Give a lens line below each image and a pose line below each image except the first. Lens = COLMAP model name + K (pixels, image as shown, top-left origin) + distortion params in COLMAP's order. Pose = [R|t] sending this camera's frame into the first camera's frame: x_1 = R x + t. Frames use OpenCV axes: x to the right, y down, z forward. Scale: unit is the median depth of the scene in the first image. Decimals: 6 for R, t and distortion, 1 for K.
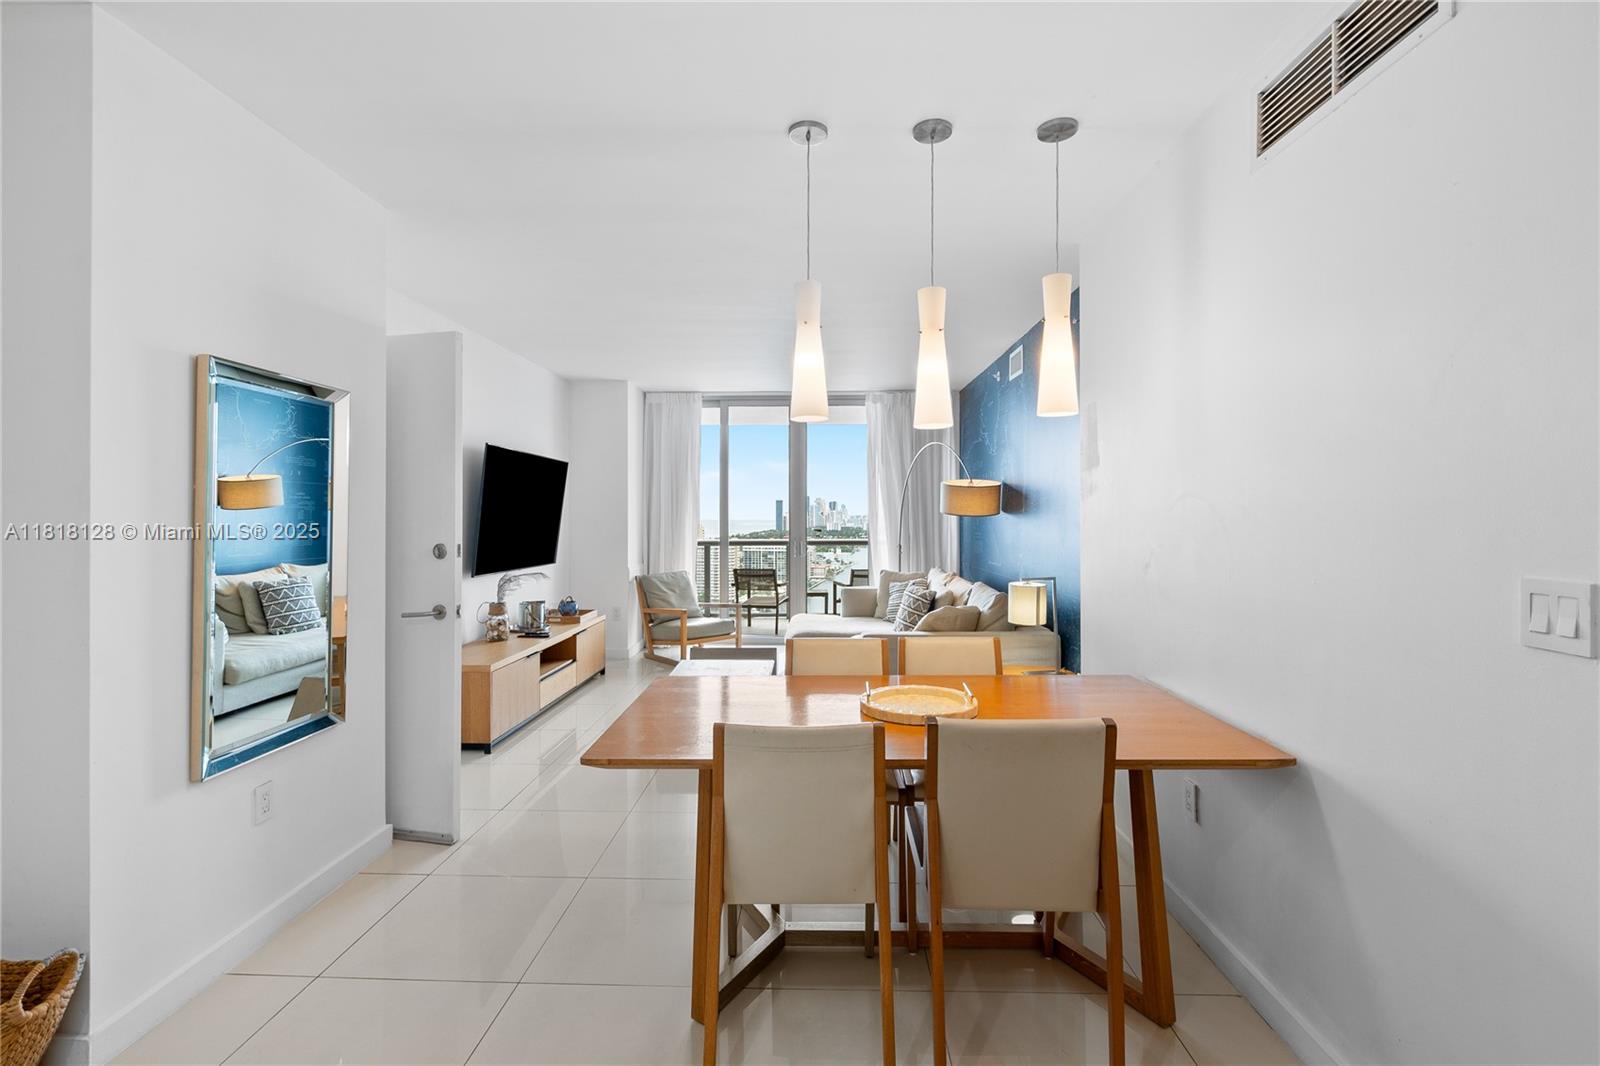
lens RADIAL K [[716.9, 0, 822.8], [0, 716.9, 516.7], [0, 0, 1]] dist [0.003222, 0.000032]
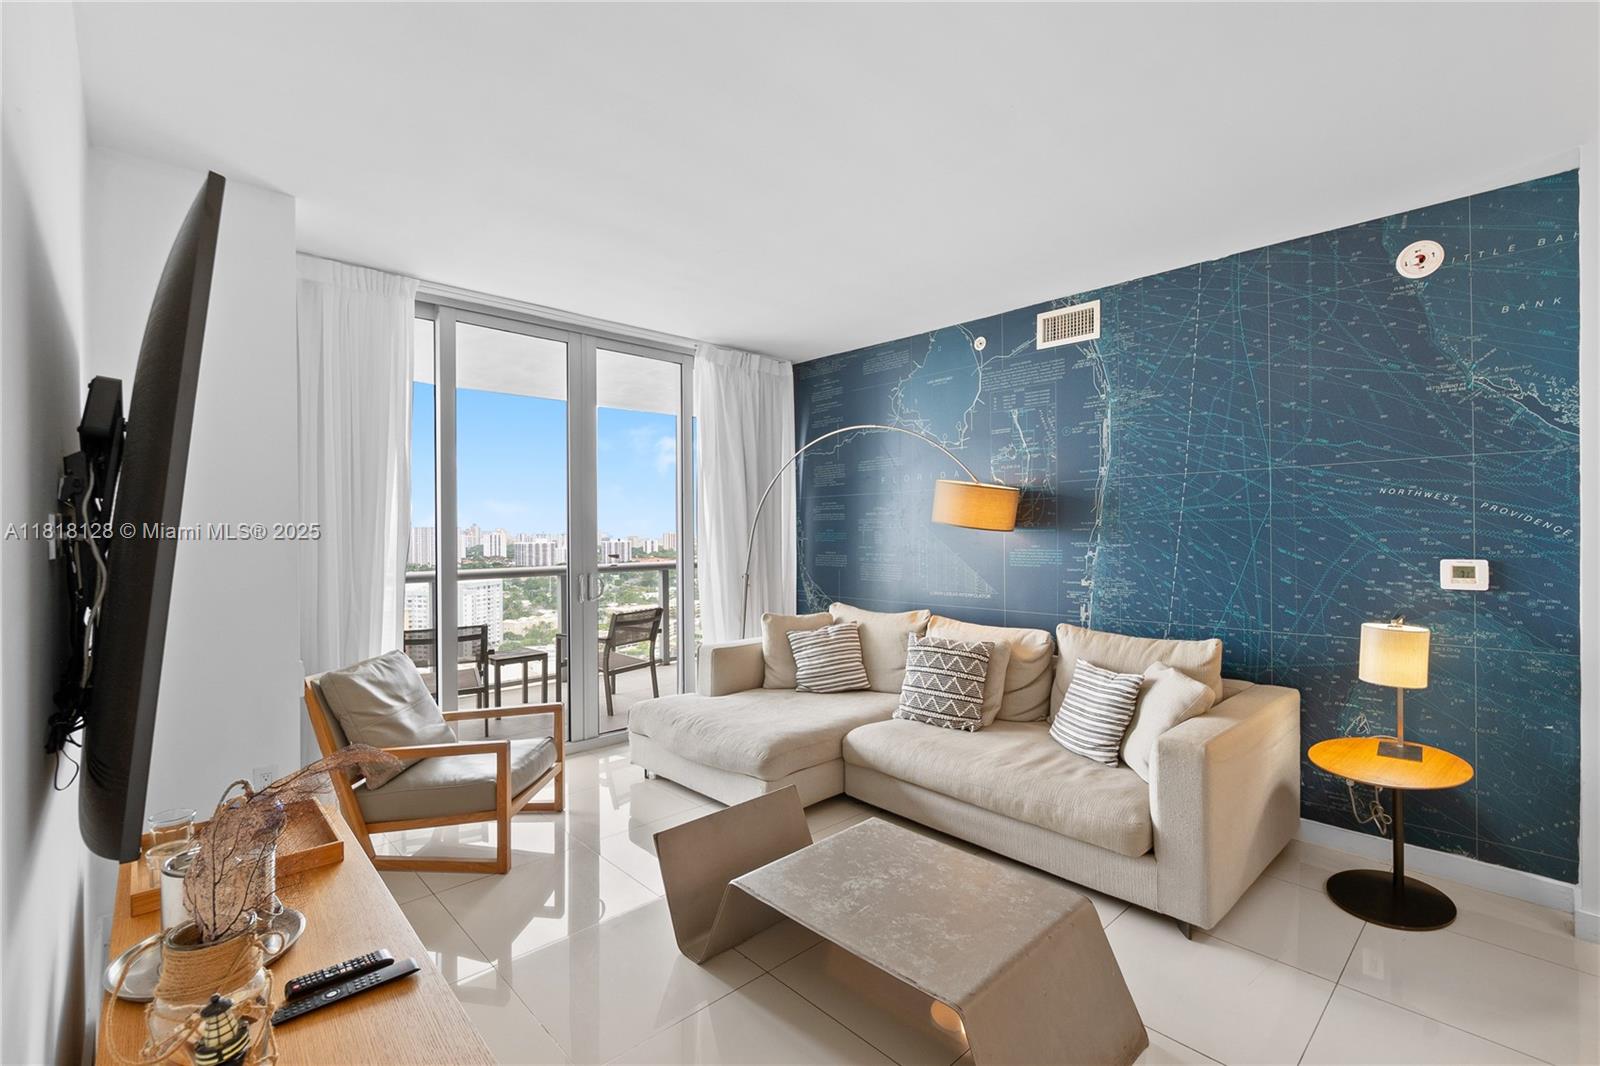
lens RADIAL K [[707.5, 0, 797.6], [0, 707.5, 525.1], [0, 0, 1]] dist [0.003079, -0.000237]
pose [[0.725874, 0.001661, 0.687826, -0.340898], [0.005741, 0.999948, -0.008474, -0.001073], [-0.687804, 0.010100, 0.725826, 0.510823]]
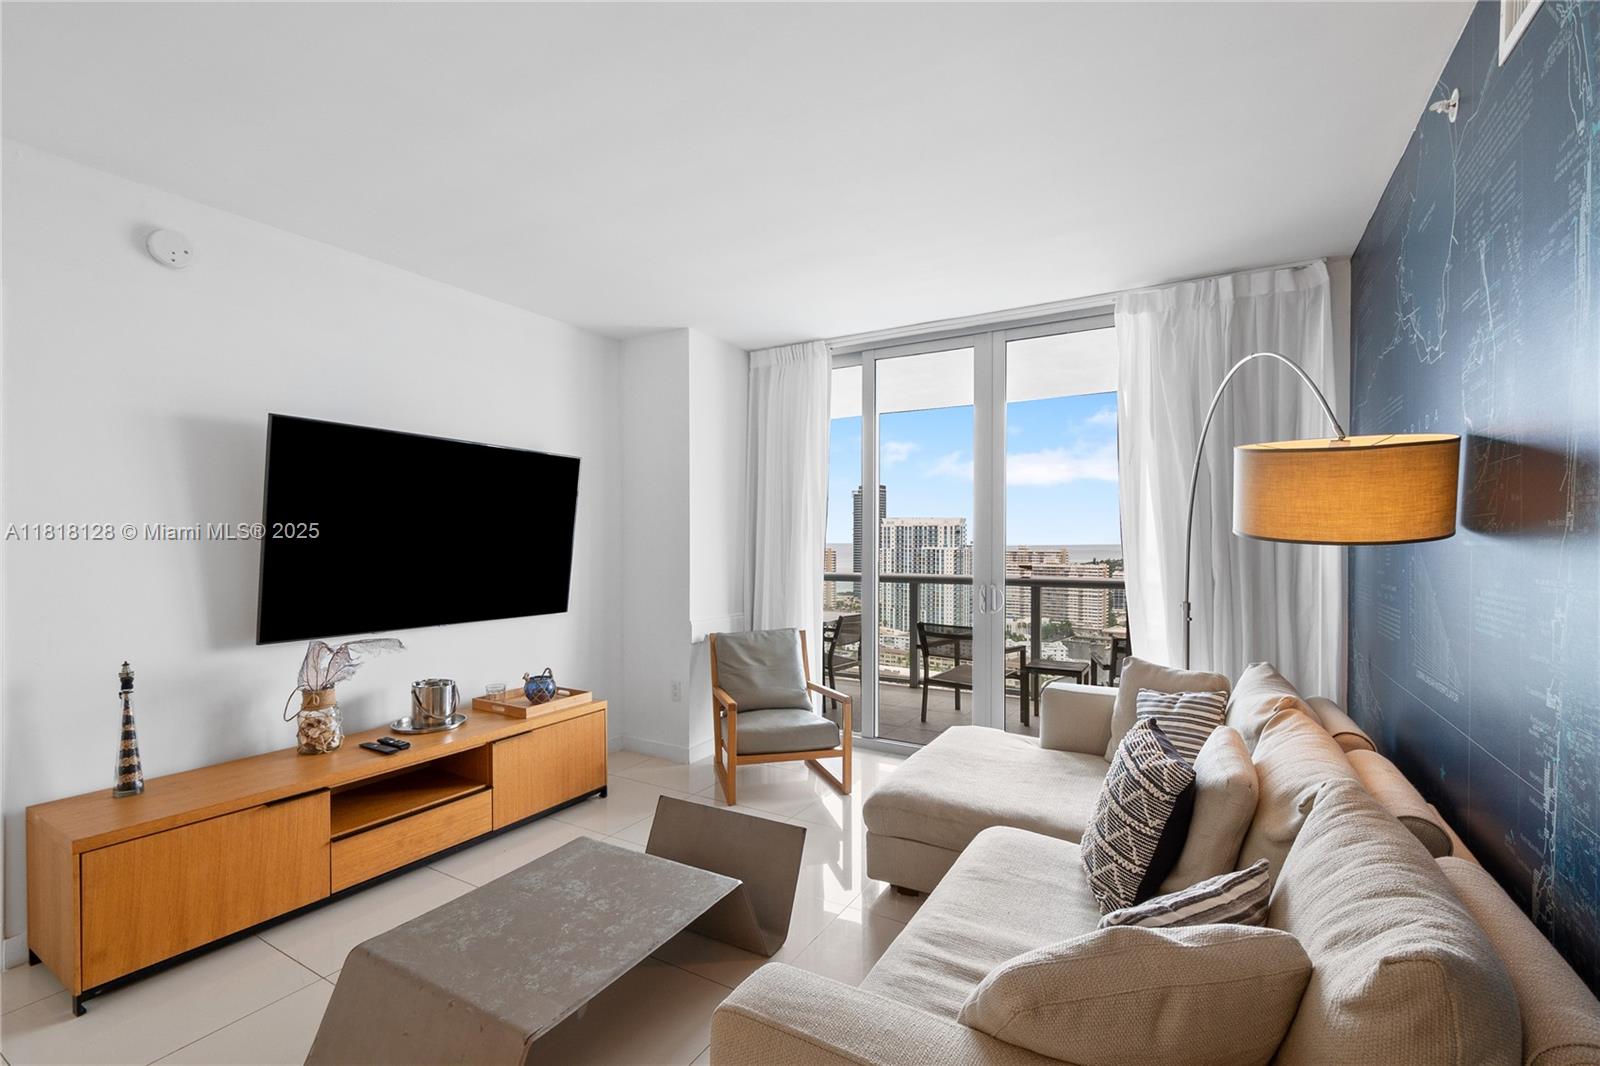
lens RADIAL K [[709.9, 0, 801.1], [0, 709.9, 548.3], [0, 0, 1]] dist [-0.000282, 0.000011]
pose [[0.863103, 0.007002, -0.504980, 0.132031], [-0.001559, 0.999936, 0.011200, -0.001523], [0.505026, -0.008880, 0.863058, 0.497723]]
